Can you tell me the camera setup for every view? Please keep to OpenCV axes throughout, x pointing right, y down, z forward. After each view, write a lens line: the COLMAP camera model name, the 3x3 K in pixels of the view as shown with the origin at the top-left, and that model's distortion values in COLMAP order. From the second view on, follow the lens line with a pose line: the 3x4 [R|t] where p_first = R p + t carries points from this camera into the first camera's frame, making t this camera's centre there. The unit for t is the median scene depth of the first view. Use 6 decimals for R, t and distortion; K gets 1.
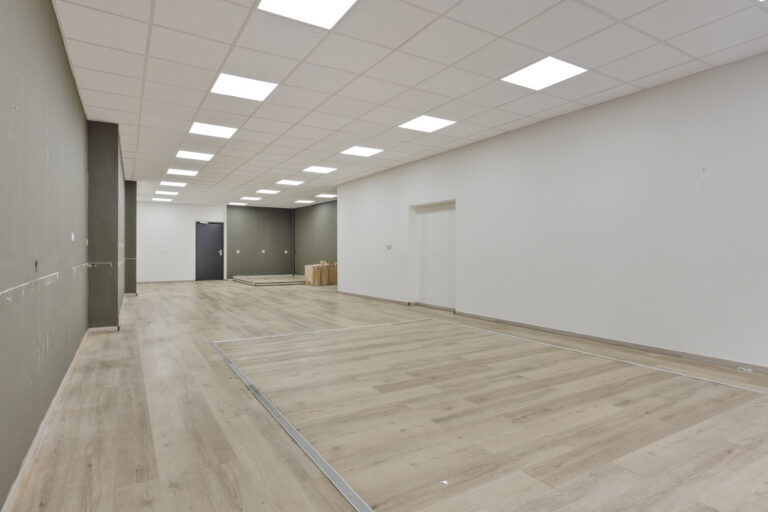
lens RADIAL K [[425.0, 0, 379.0], [0, 425.0, 256.8], [0, 0, 1]] dist [0.005402, 0.005425]
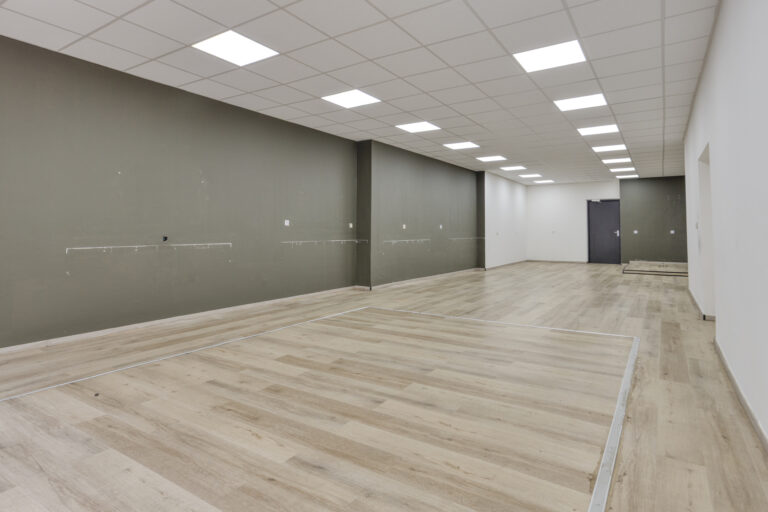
lens RADIAL K [[425.0, 0, 358.8], [0, 425.0, 227.5], [0, 0, 1]] dist [0.005402, 0.005425]
pose [[0.411645, -0.008406, -0.911305, 0.249887], [-0.011829, 0.999824, -0.014565, -0.002937], [0.911267, 0.016775, 0.411473, 0.164546]]
